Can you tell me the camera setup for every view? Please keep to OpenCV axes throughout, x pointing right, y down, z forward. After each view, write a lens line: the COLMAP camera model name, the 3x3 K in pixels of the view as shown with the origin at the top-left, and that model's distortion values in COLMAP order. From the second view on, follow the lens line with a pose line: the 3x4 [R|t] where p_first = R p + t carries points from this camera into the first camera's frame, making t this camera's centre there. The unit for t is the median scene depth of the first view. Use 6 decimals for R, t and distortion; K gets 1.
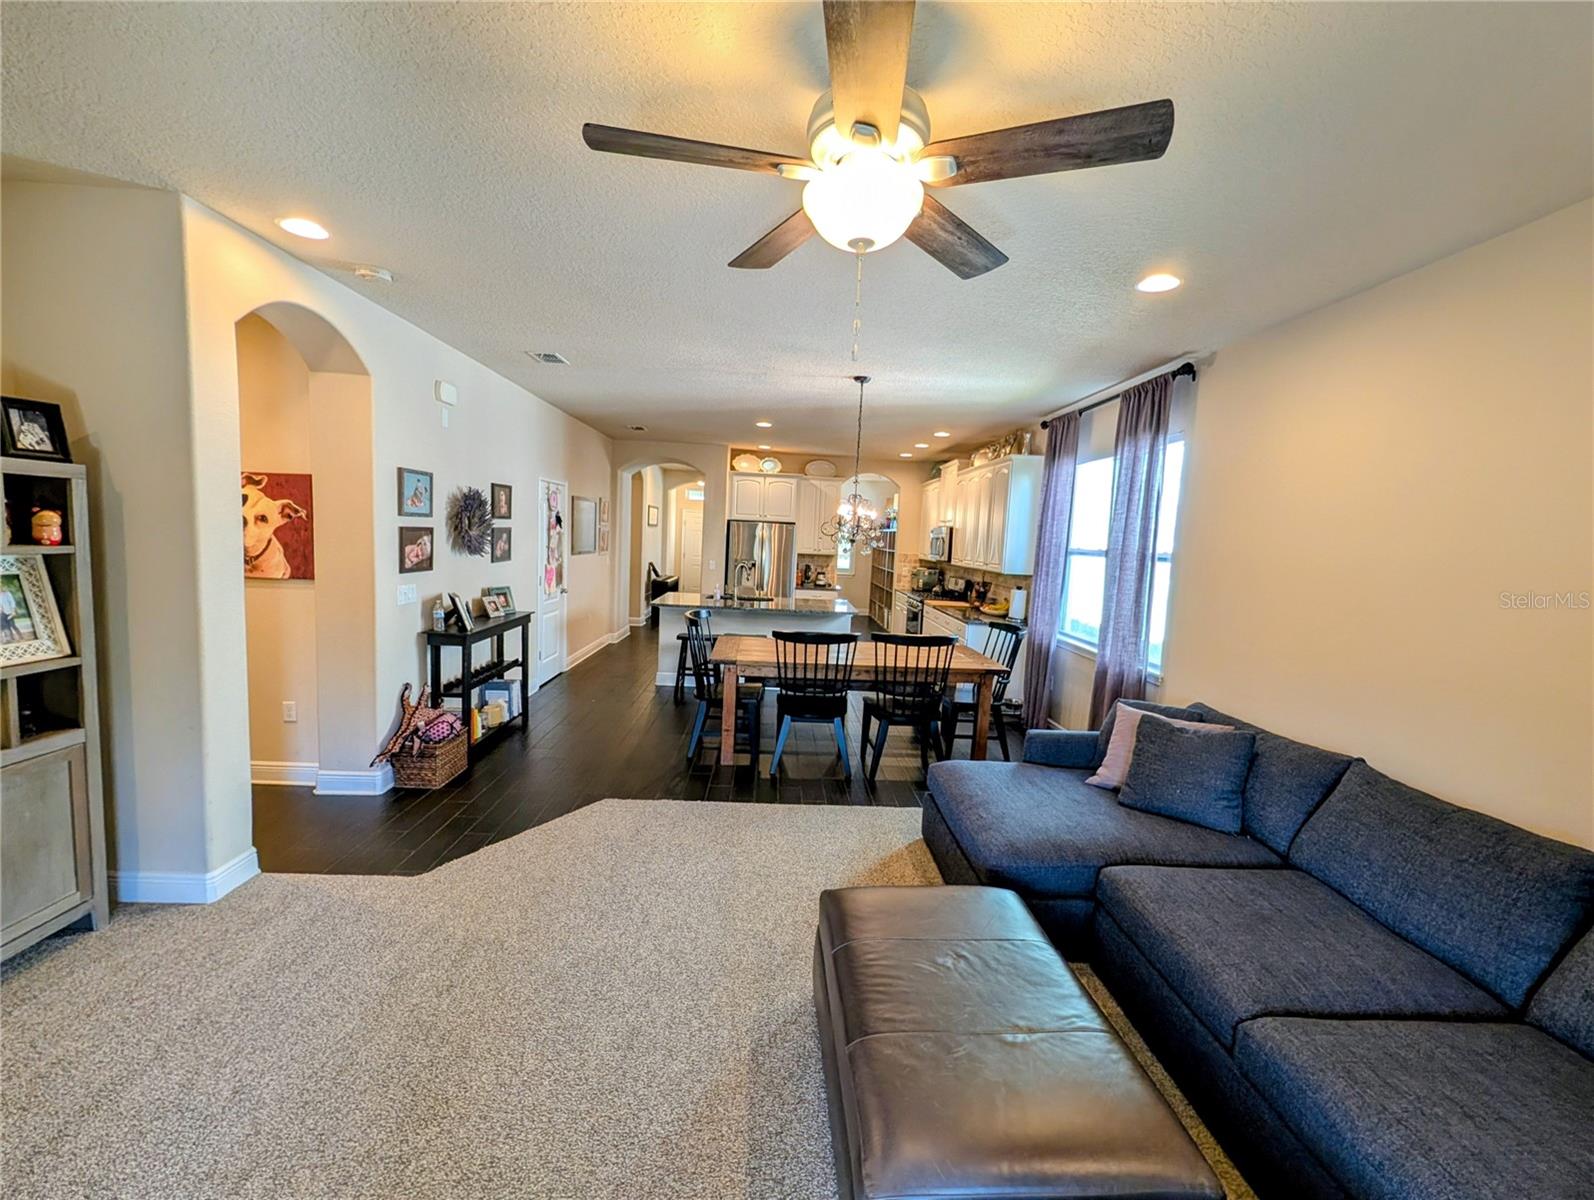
lens RADIAL K [[656.0, 0, 802.2], [0, 656.0, 597.9], [0, 0, 1]] dist [0.000068, 0.000070]
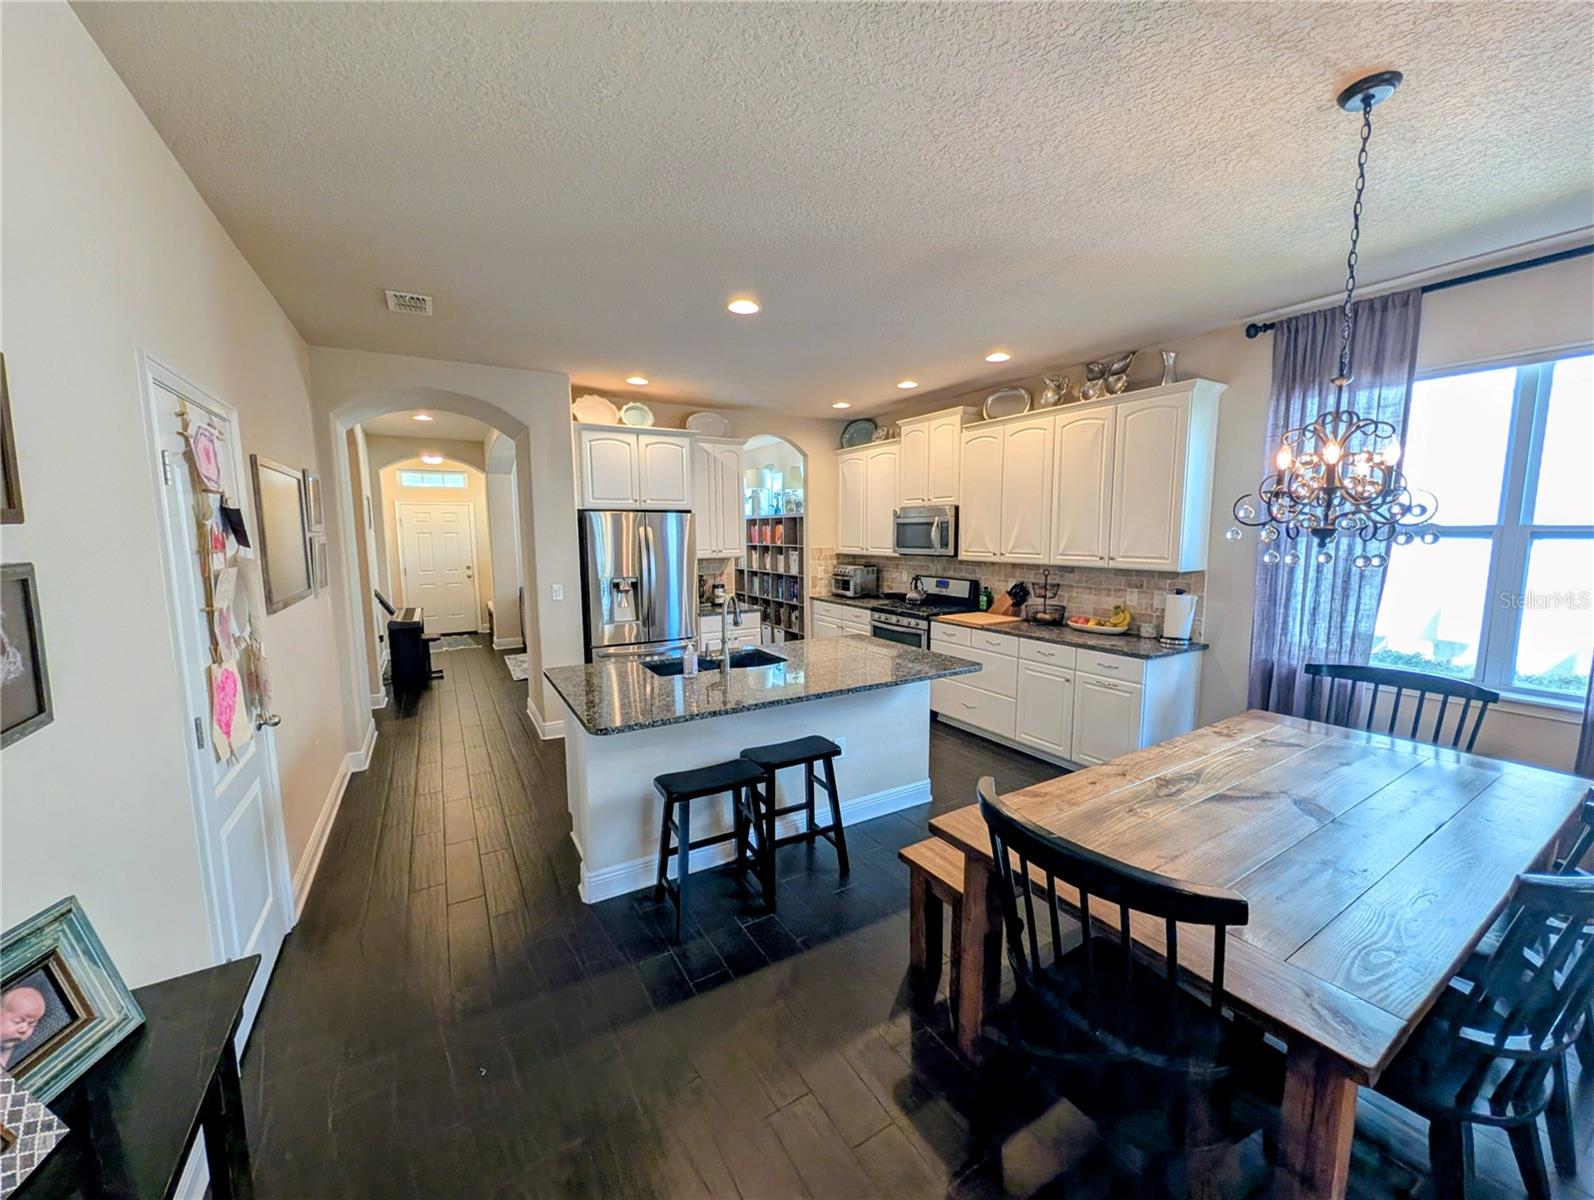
lens RADIAL K [[614.3, 0, 800.1], [0, 614.3, 601.8], [0, 0, 1]] dist [0.000058, 0.000341]
pose [[0.881763, -0.107556, 0.459267, -0.279946], [0.093163, 0.994187, 0.053962, -0.072584], [-0.462402, -0.004795, 0.886658, 0.629320]]
